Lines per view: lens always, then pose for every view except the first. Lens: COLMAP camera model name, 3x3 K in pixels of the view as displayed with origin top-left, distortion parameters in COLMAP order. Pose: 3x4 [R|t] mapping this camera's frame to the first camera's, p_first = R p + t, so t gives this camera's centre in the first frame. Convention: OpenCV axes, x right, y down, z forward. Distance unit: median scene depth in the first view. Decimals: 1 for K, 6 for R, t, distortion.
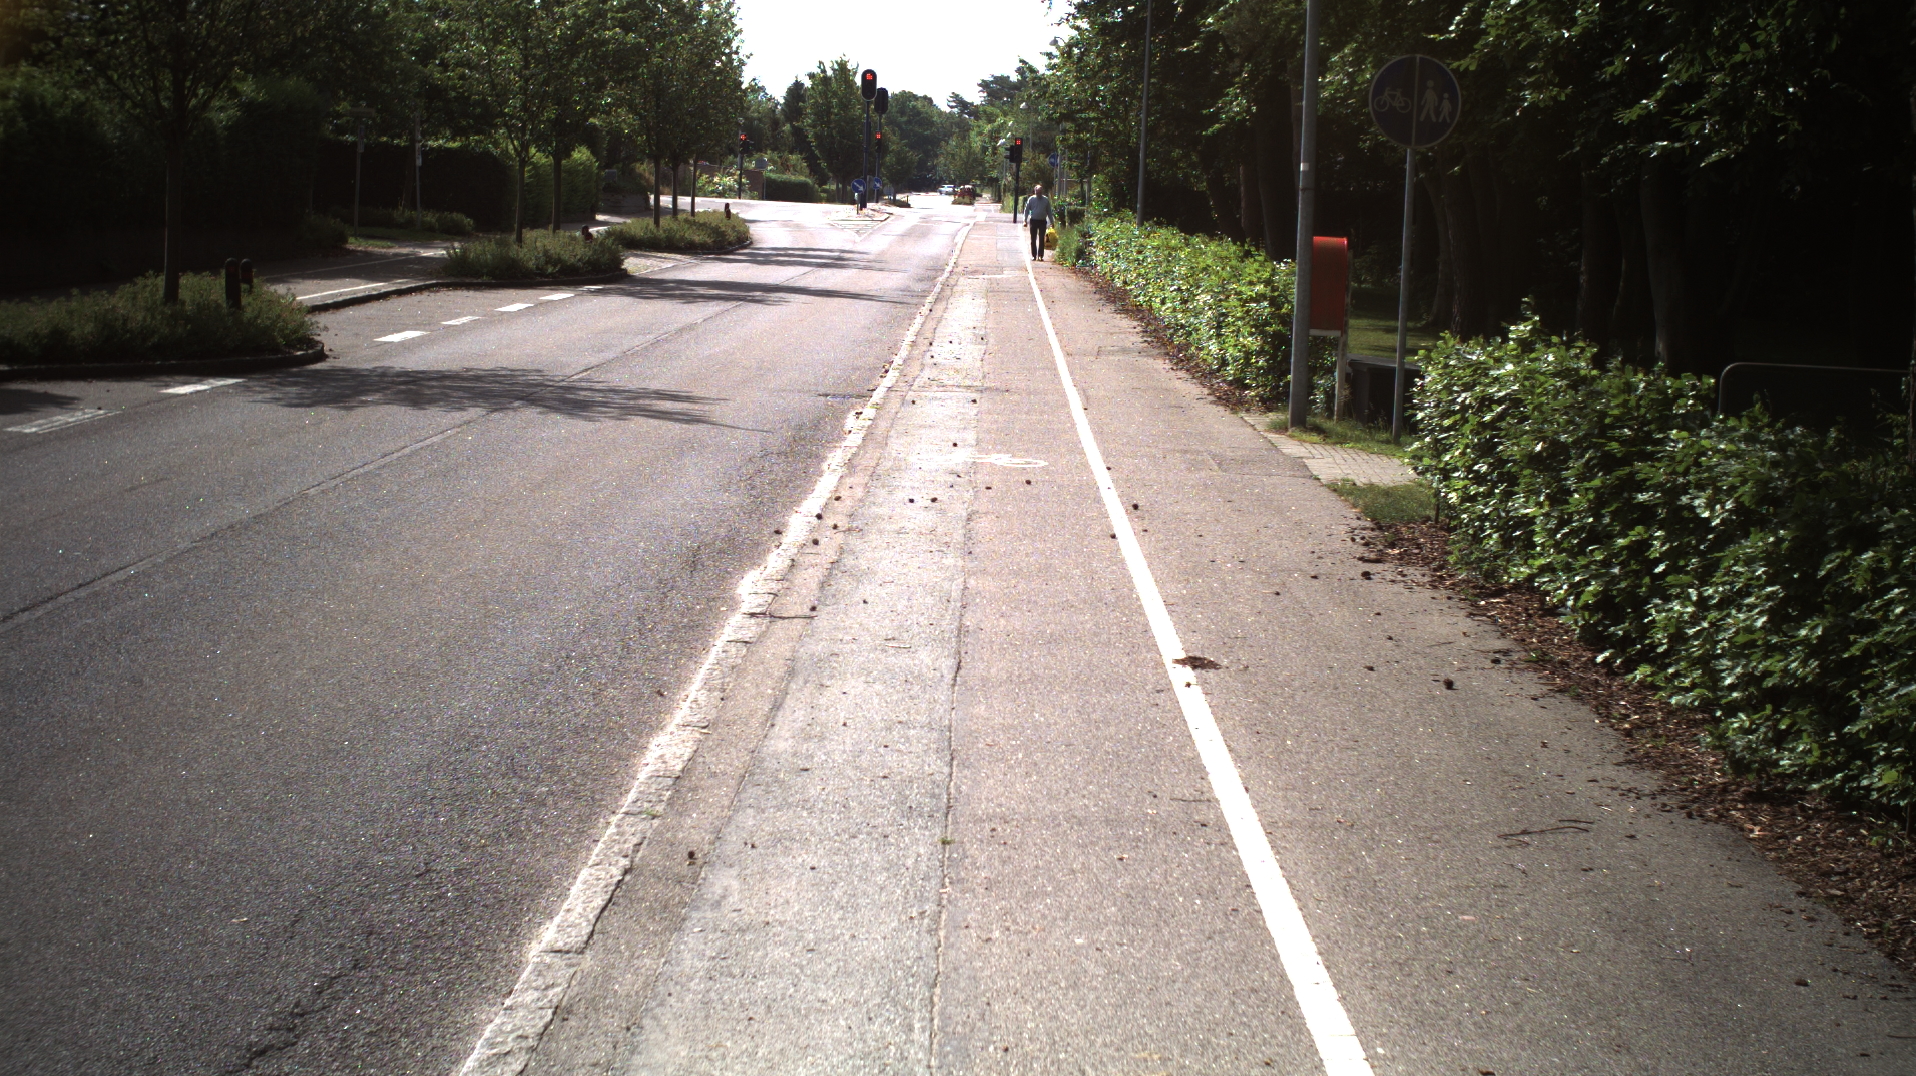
lens RADIAL K [[3501.3, 0, 958.0], [0, 3501.3, 538.0], [0, 0, 1]] dist [-0.299322, 0.332304]
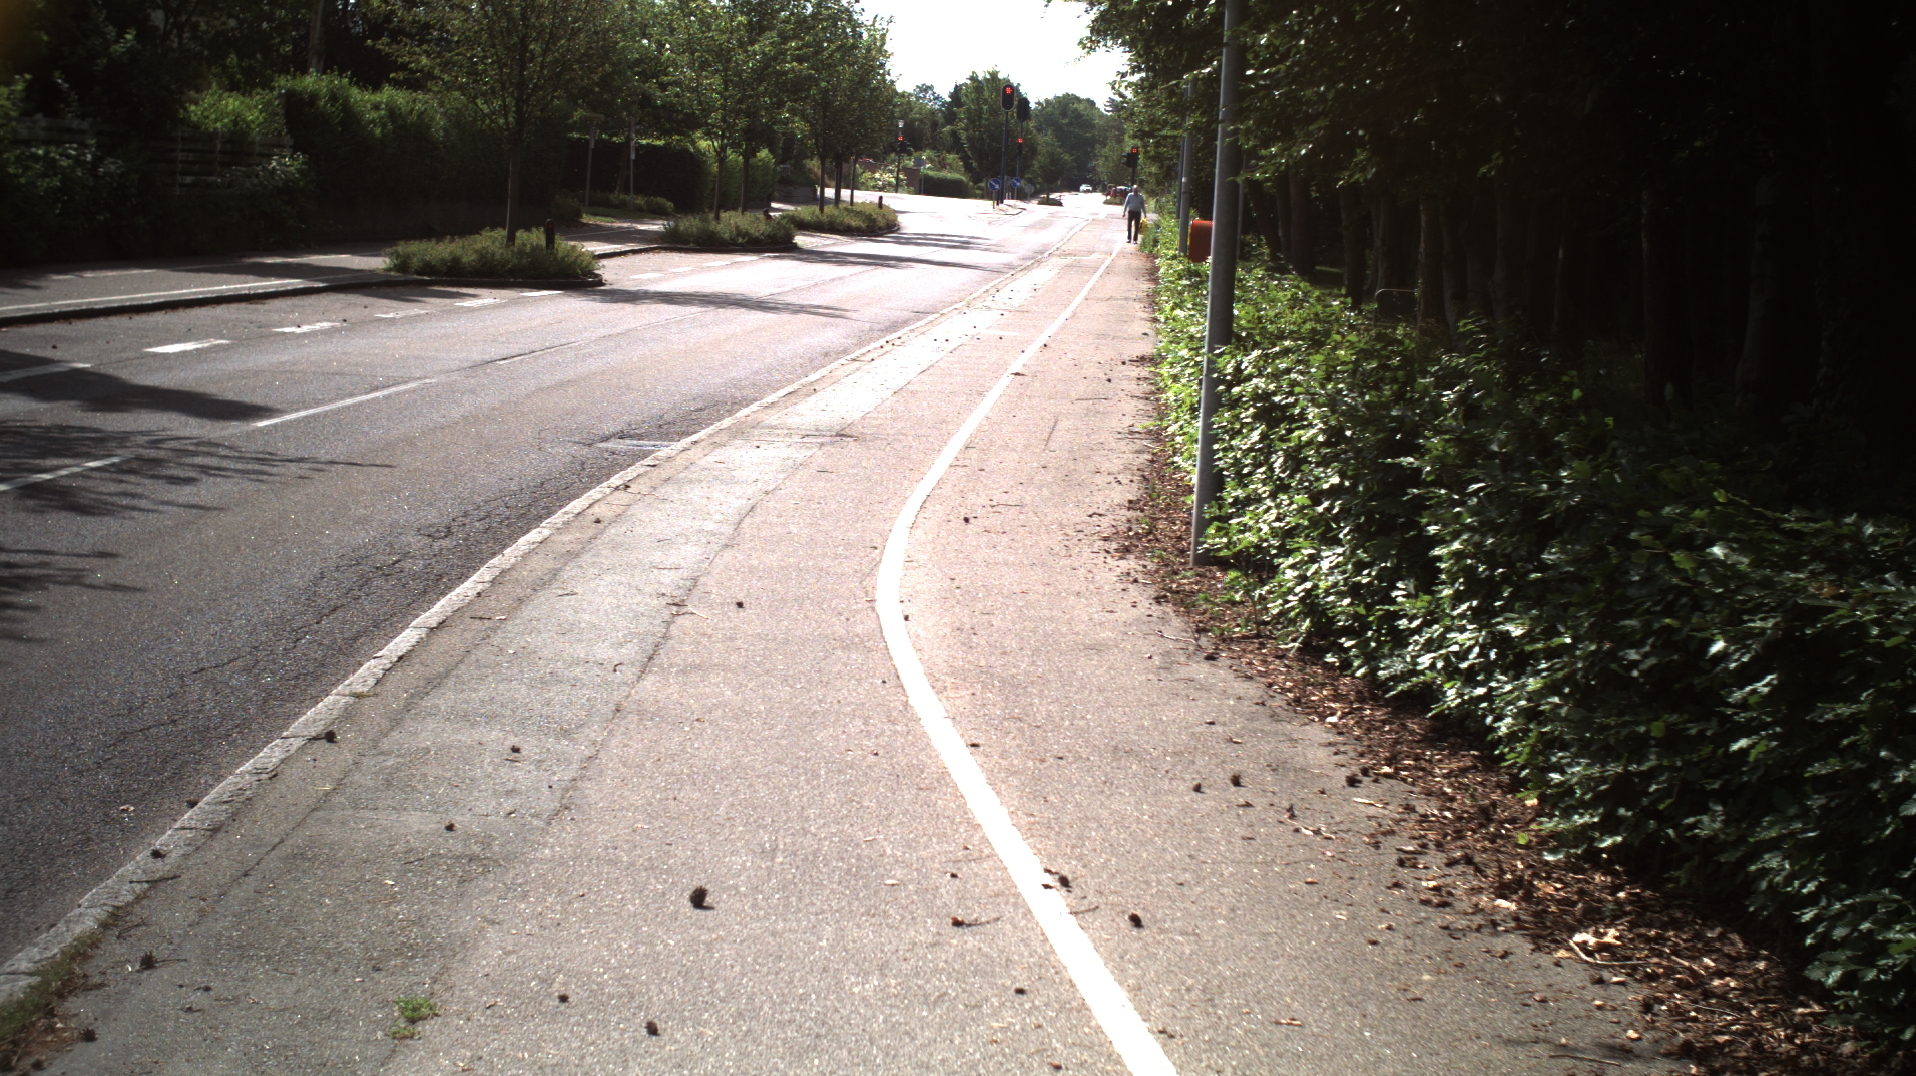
lens RADIAL K [[3501.3, 0, 958.0], [0, 3501.3, 538.0], [0, 0, 1]] dist [-0.299322, 0.332304]
pose [[0.998547, 0.028897, -0.045486, 0.032019], [-0.028880, 0.999582, 0.001013, 0.034024], [0.045496, 0.000303, 0.998964, -0.343961]]
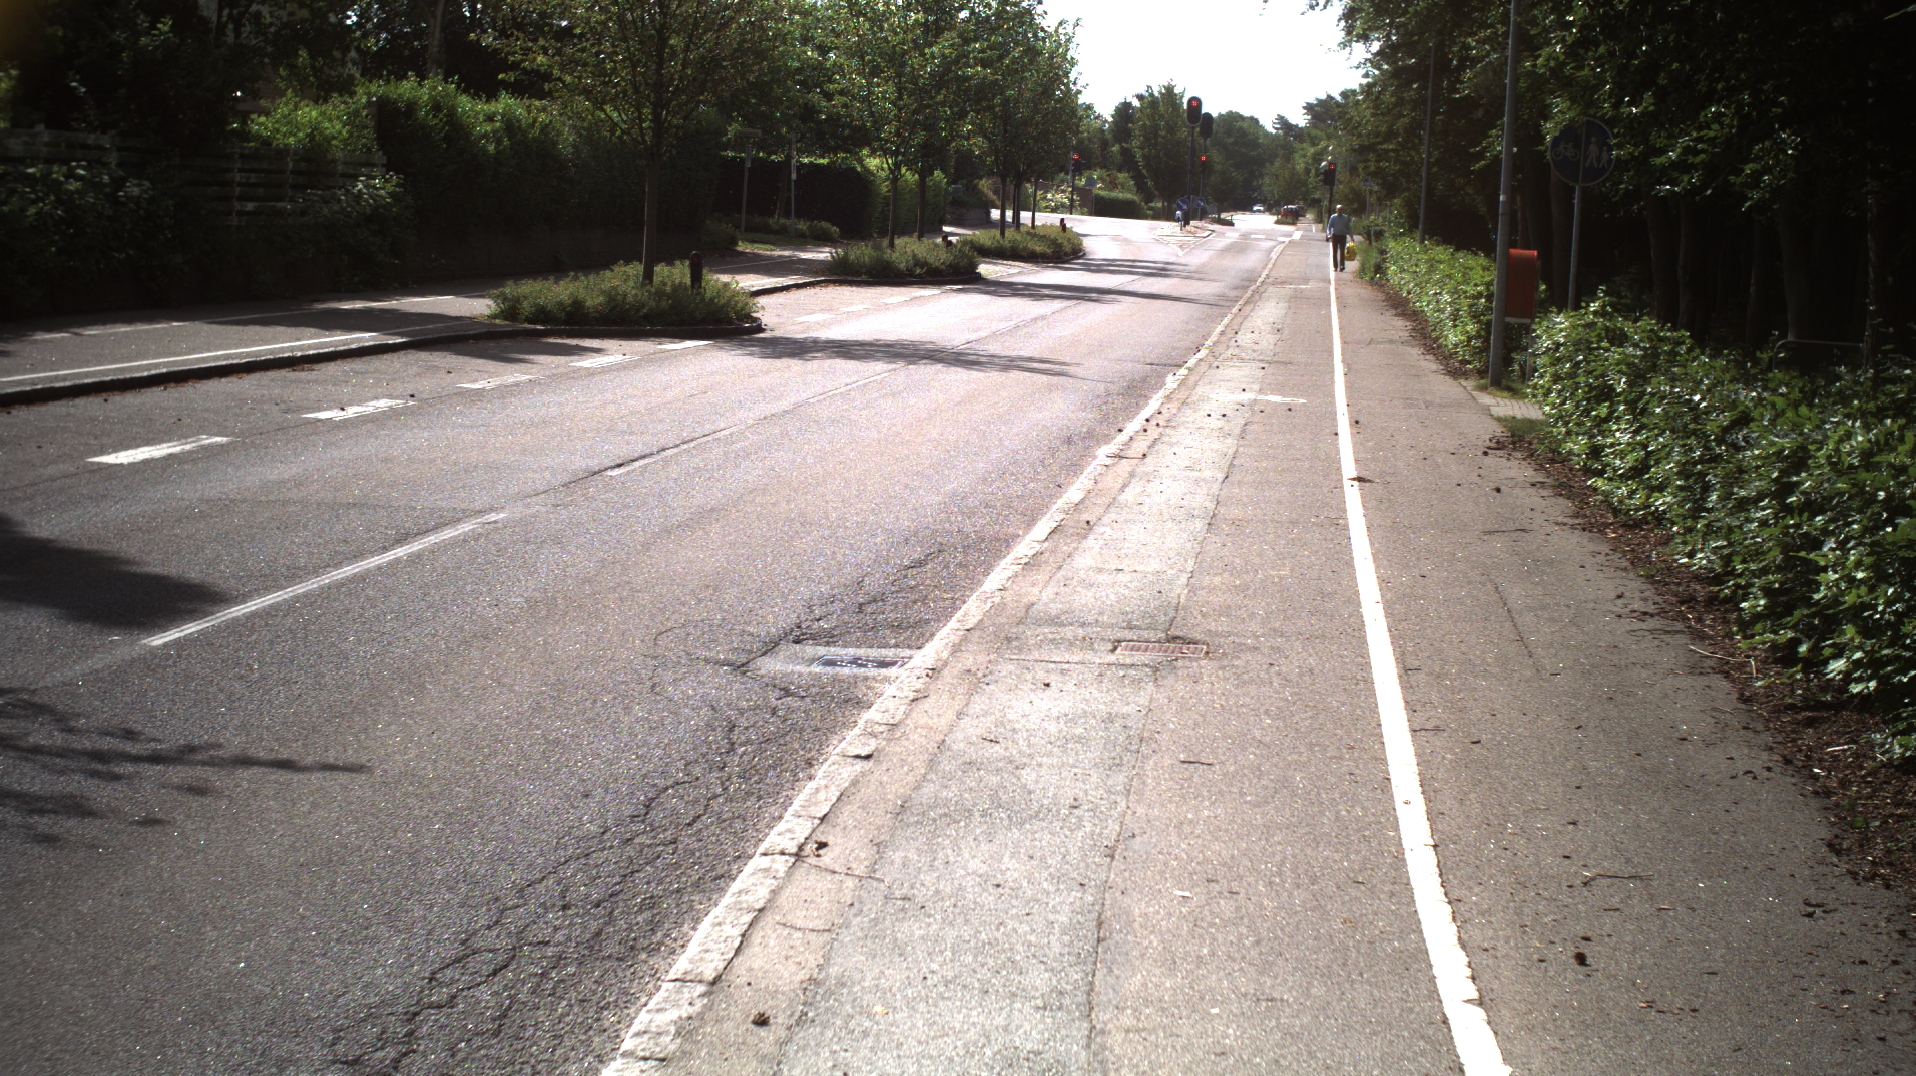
lens RADIAL K [[3501.3, 0, 958.0], [0, 3501.3, 538.0], [0, 0, 1]] dist [-0.299322, 0.332304]
pose [[0.995597, 0.022725, -0.090942, 0.005912], [-0.023165, 0.999725, -0.003780, 0.017058], [0.090831, 0.005870, 0.995849, -0.172708]]
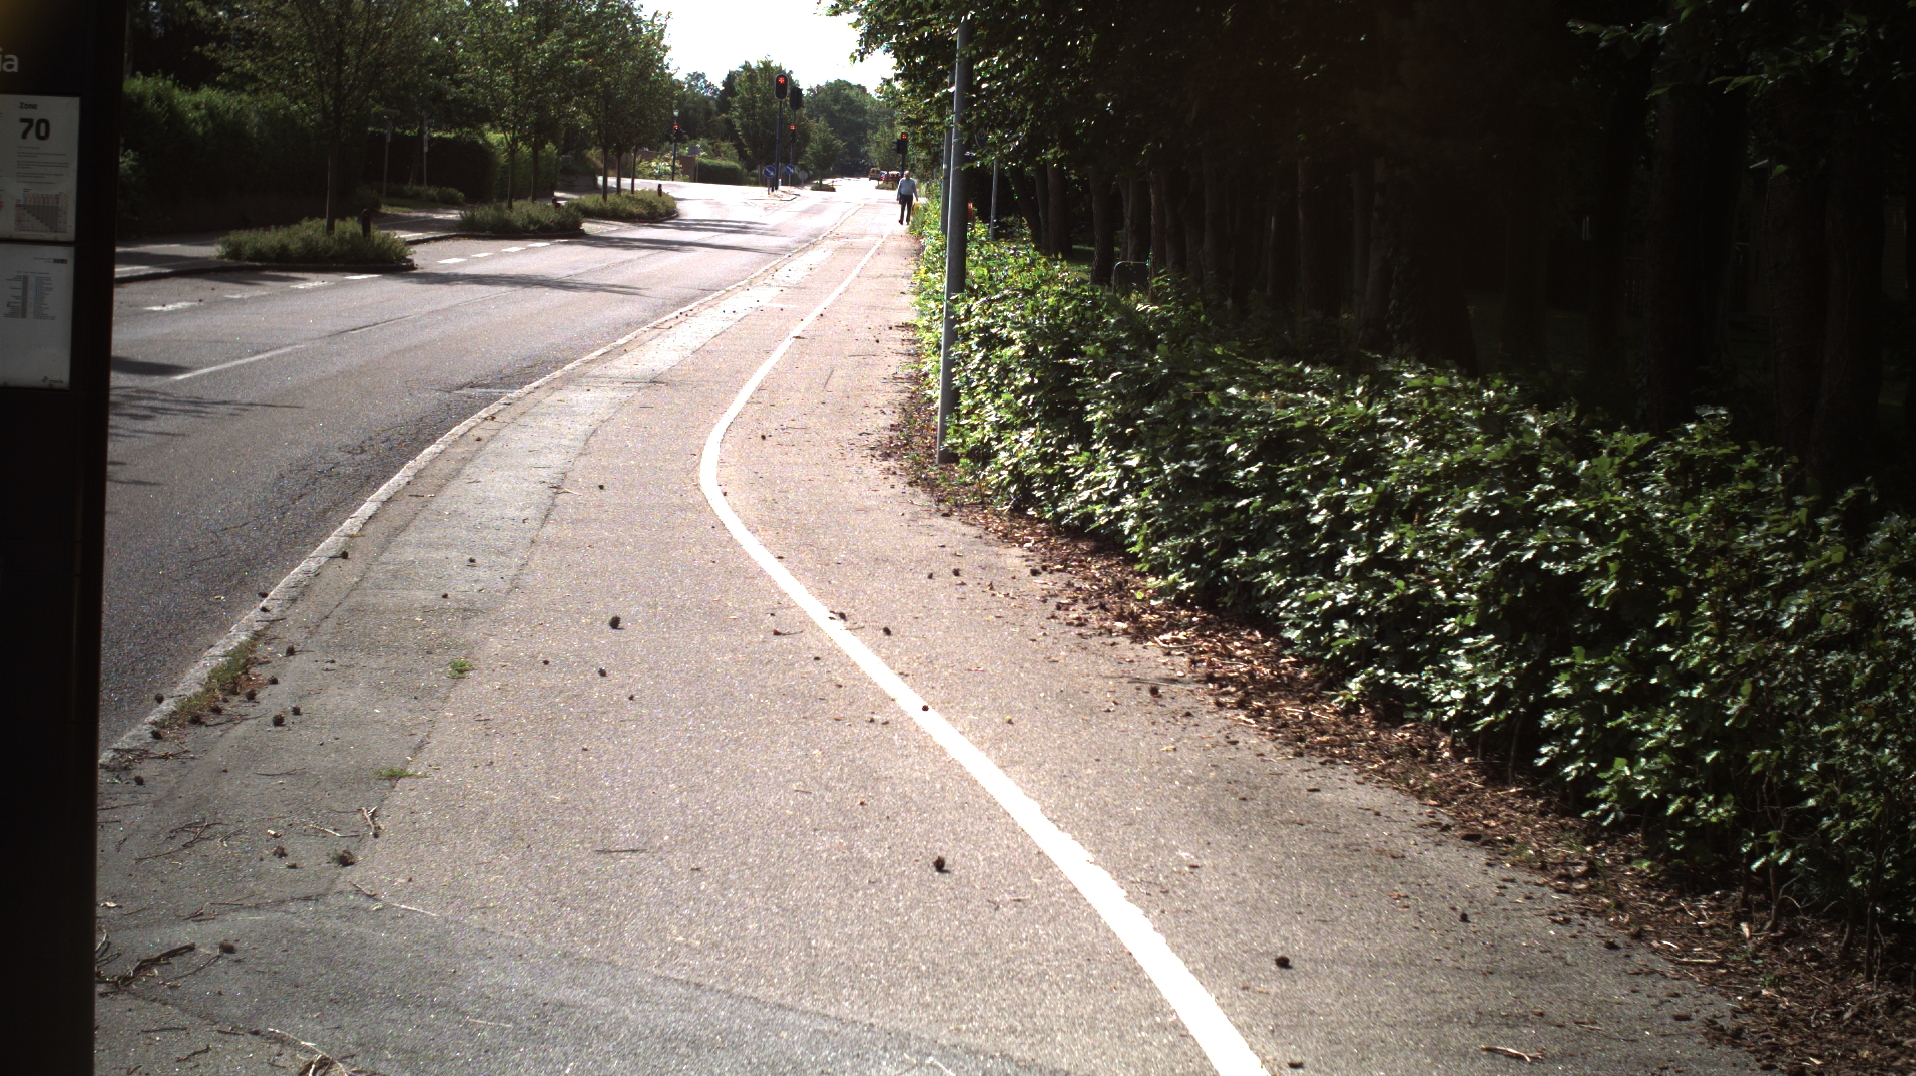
lens RADIAL K [[3501.3, 0, 958.0], [0, 3501.3, 538.0], [0, 0, 1]] dist [-0.299322, 0.332304]
pose [[0.999739, 0.013788, 0.018226, 0.033620], [-0.013860, 0.999897, 0.003796, 0.042366], [-0.018172, -0.004048, 0.999827, -0.430900]]
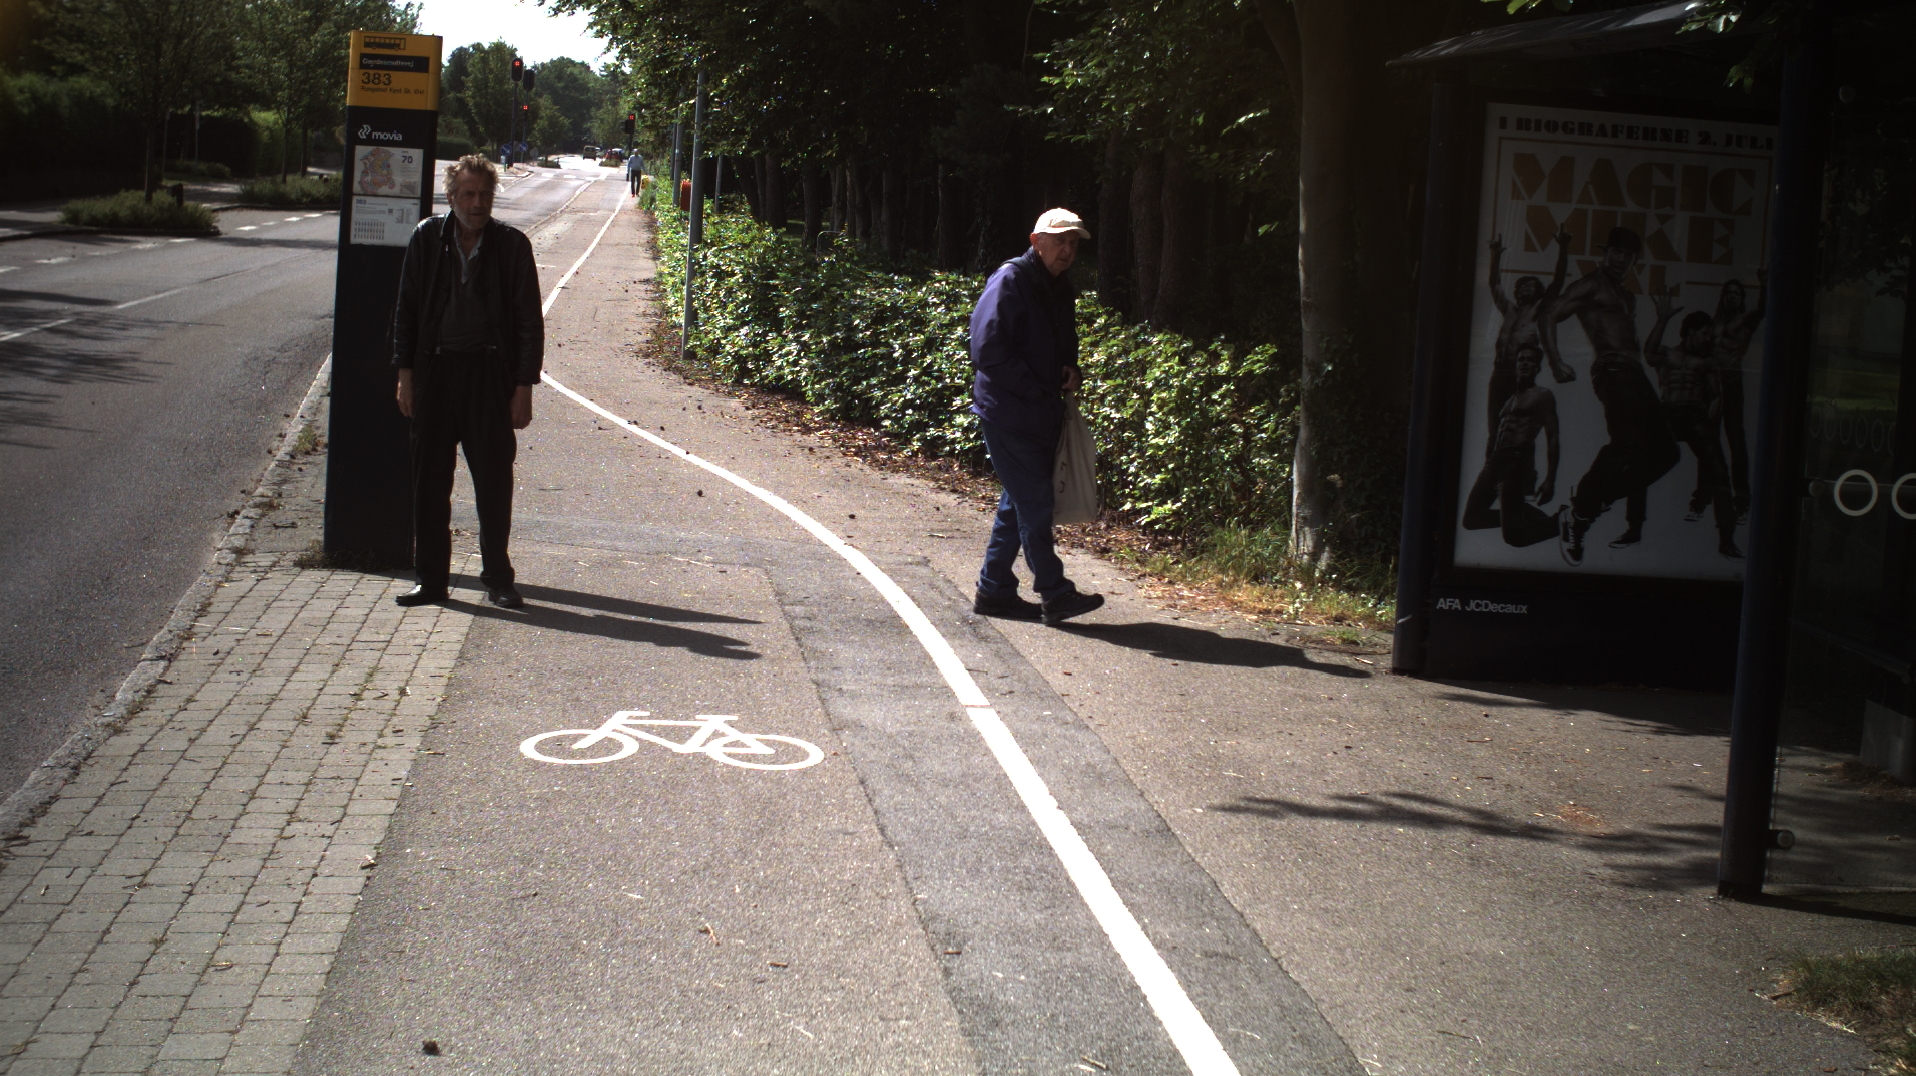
lens RADIAL K [[3501.3, 0, 958.0], [0, 3501.3, 538.0], [0, 0, 1]] dist [-0.299322, 0.332304]
pose [[0.994939, 0.018406, 0.098784, 0.027618], [-0.019365, 0.999774, 0.008764, 0.057709], [-0.098600, -0.010632, 0.995070, -0.603369]]
